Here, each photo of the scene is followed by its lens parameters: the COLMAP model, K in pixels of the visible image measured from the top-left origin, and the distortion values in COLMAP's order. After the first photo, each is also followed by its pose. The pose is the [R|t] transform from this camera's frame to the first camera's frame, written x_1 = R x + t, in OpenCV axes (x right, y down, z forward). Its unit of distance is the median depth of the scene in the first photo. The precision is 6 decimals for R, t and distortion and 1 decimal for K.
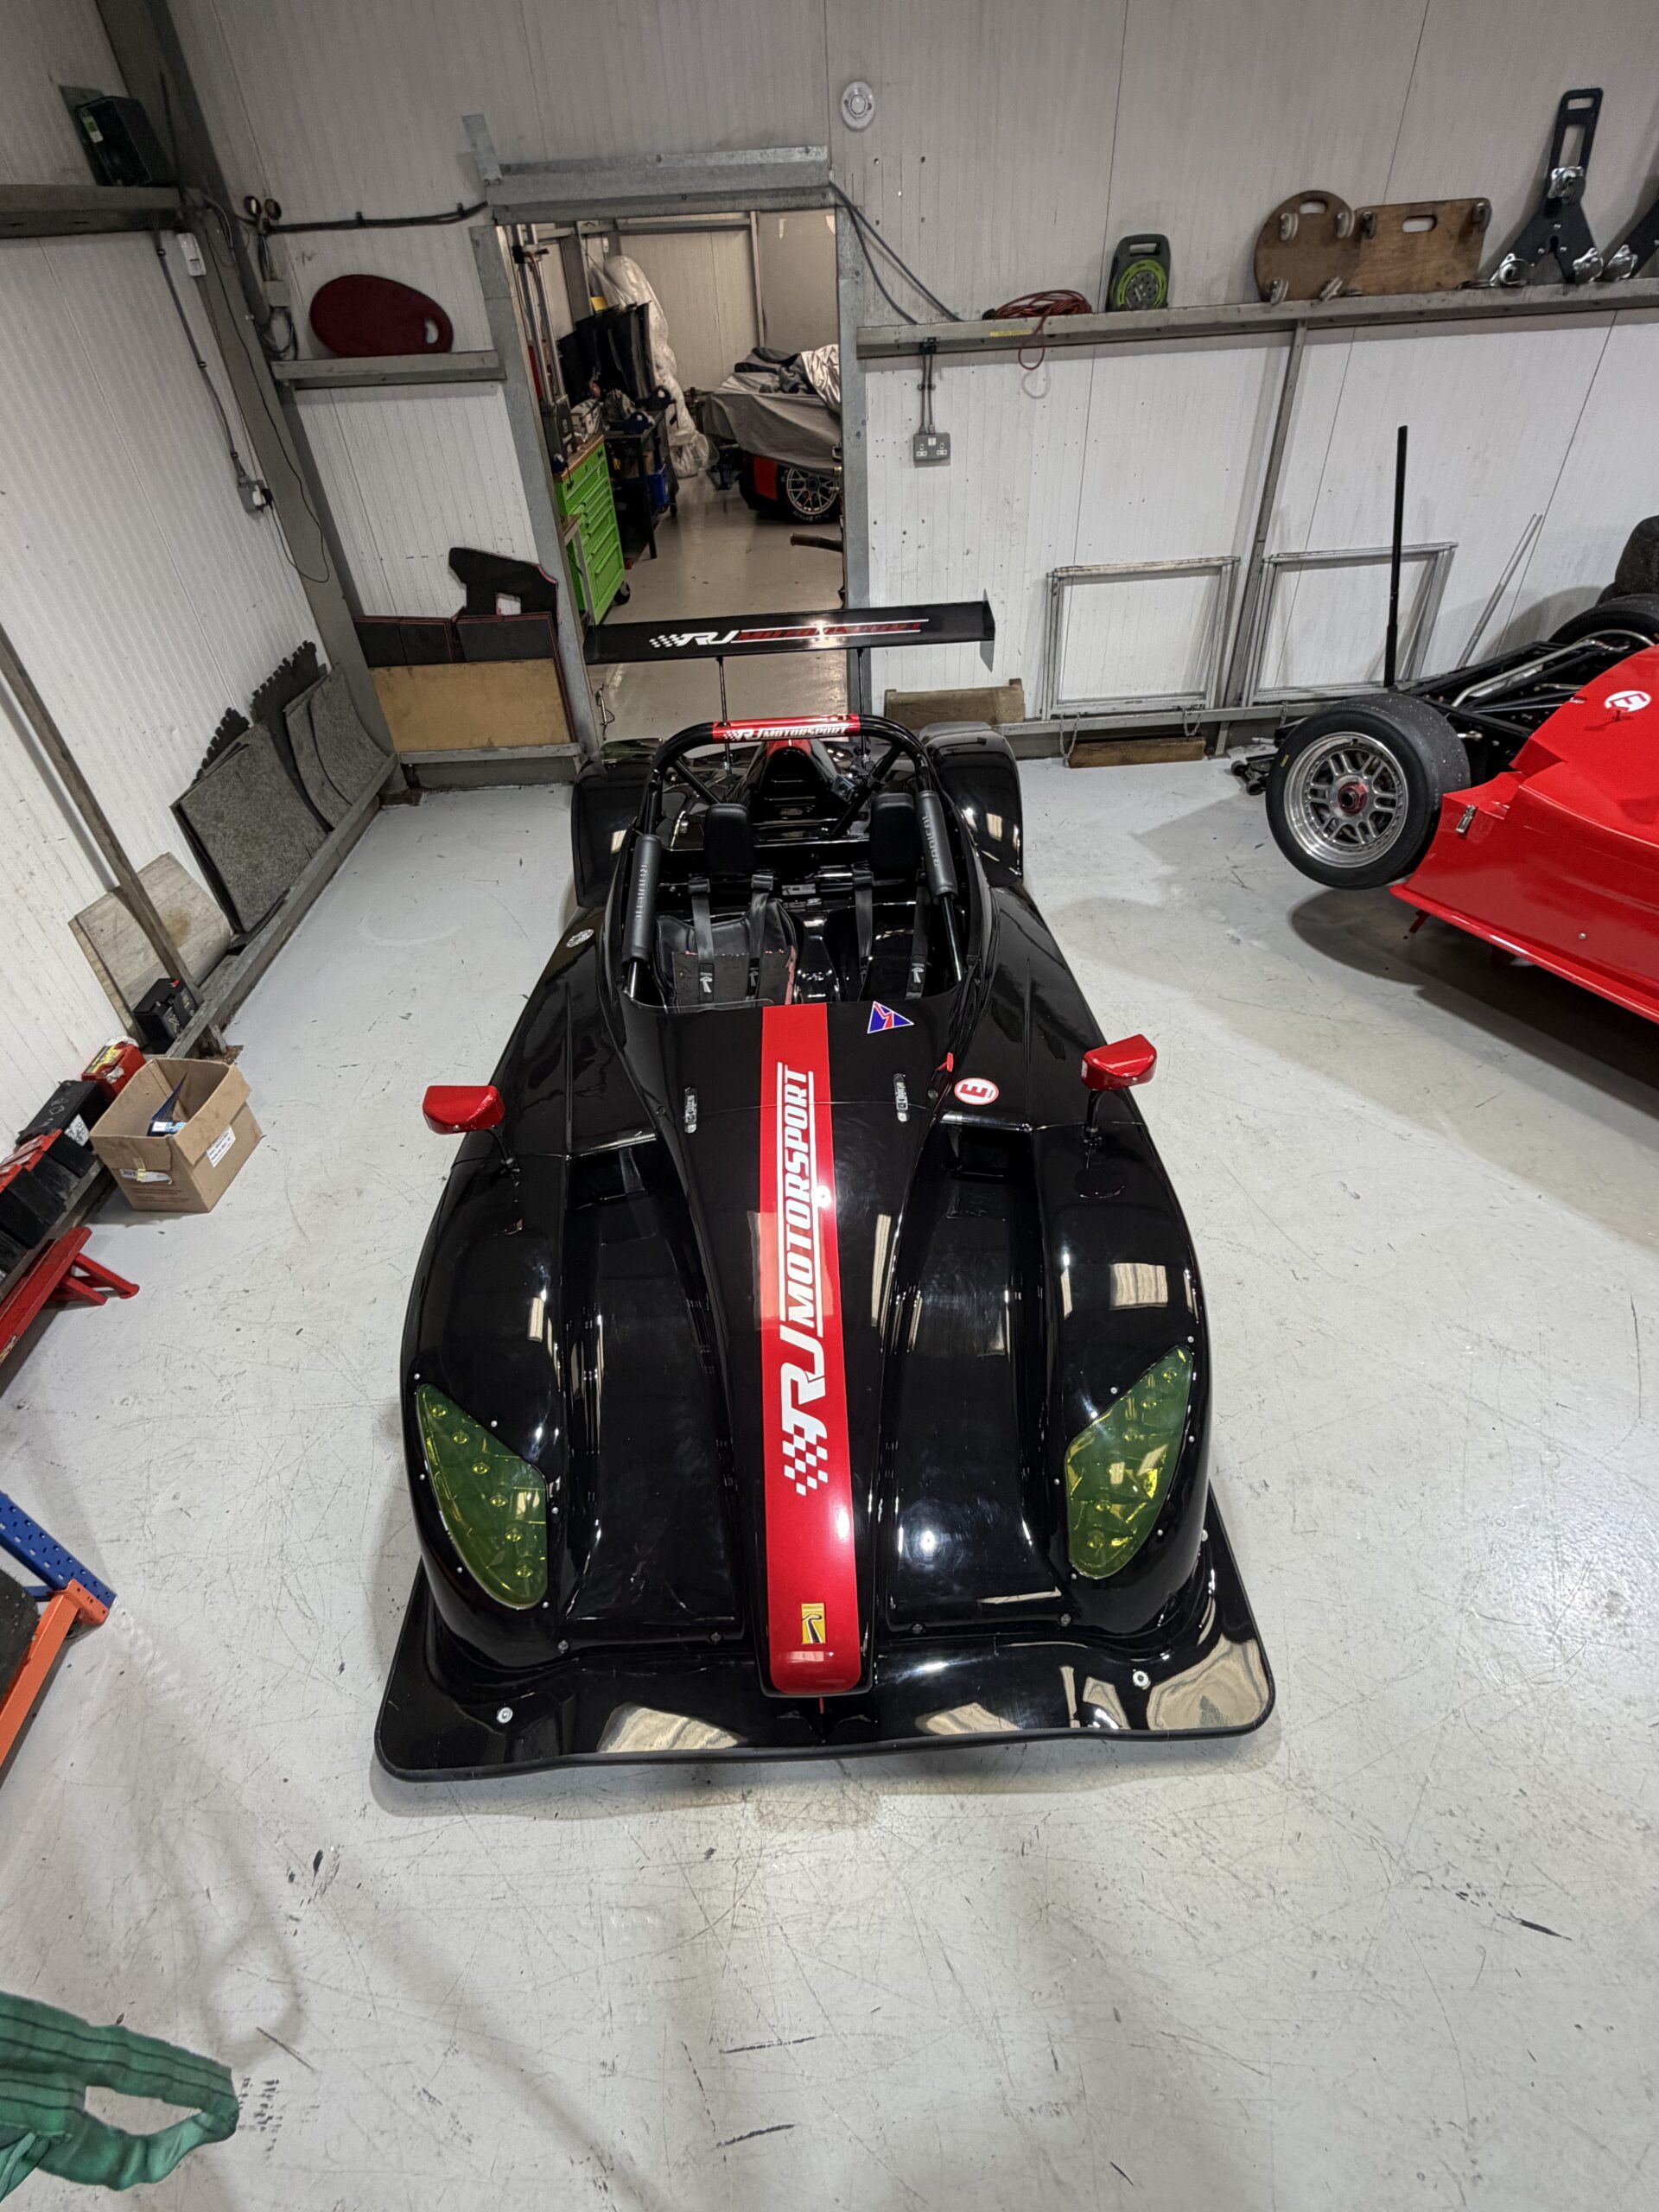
lens RADIAL K [[1044.9, 0, 827.6], [0, 1044.9, 1091.9], [0, 0, 1]] dist [-0.002107, 0.000559]
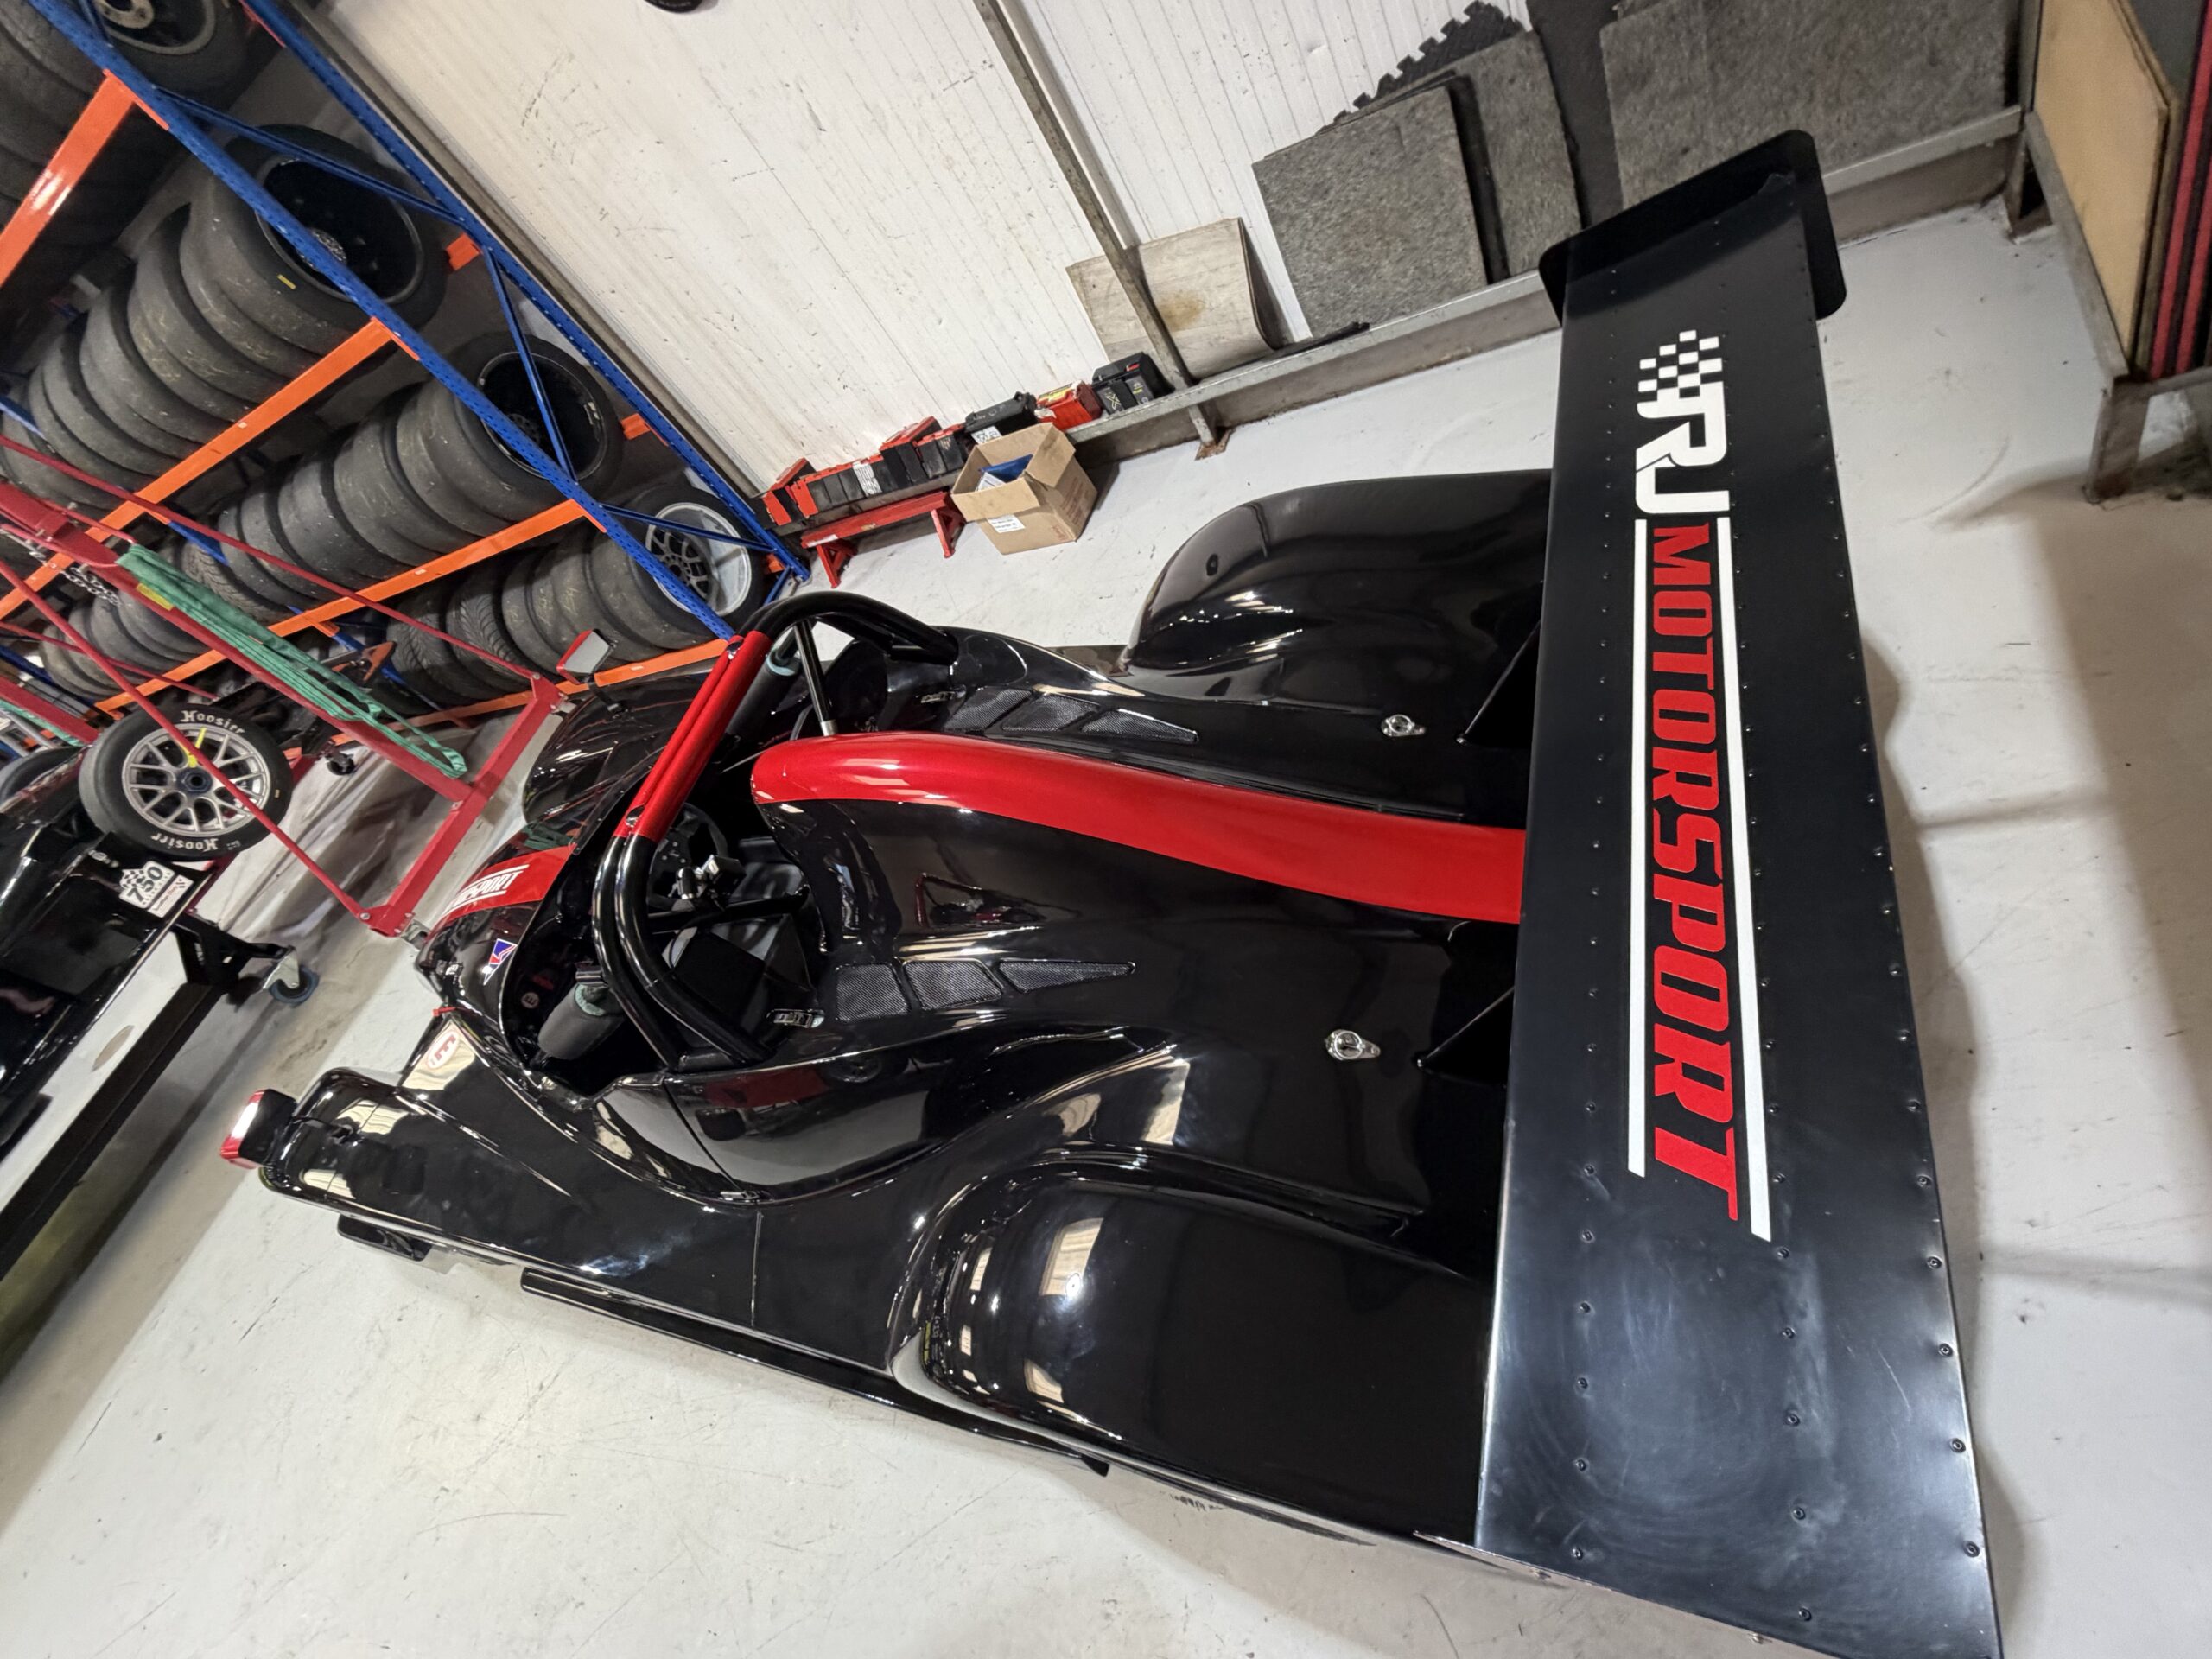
lens RADIAL K [[1044.9, 0, 1106.0], [0, 1044.9, 829.5], [0, 0, 1]] dist [-0.002107, 0.000559]
pose [[-0.256339, 0.848434, -0.463088, 0.165777], [-0.158430, 0.435737, 0.886021, -0.675960], [0.953515, 0.300488, 0.022721, 0.954082]]
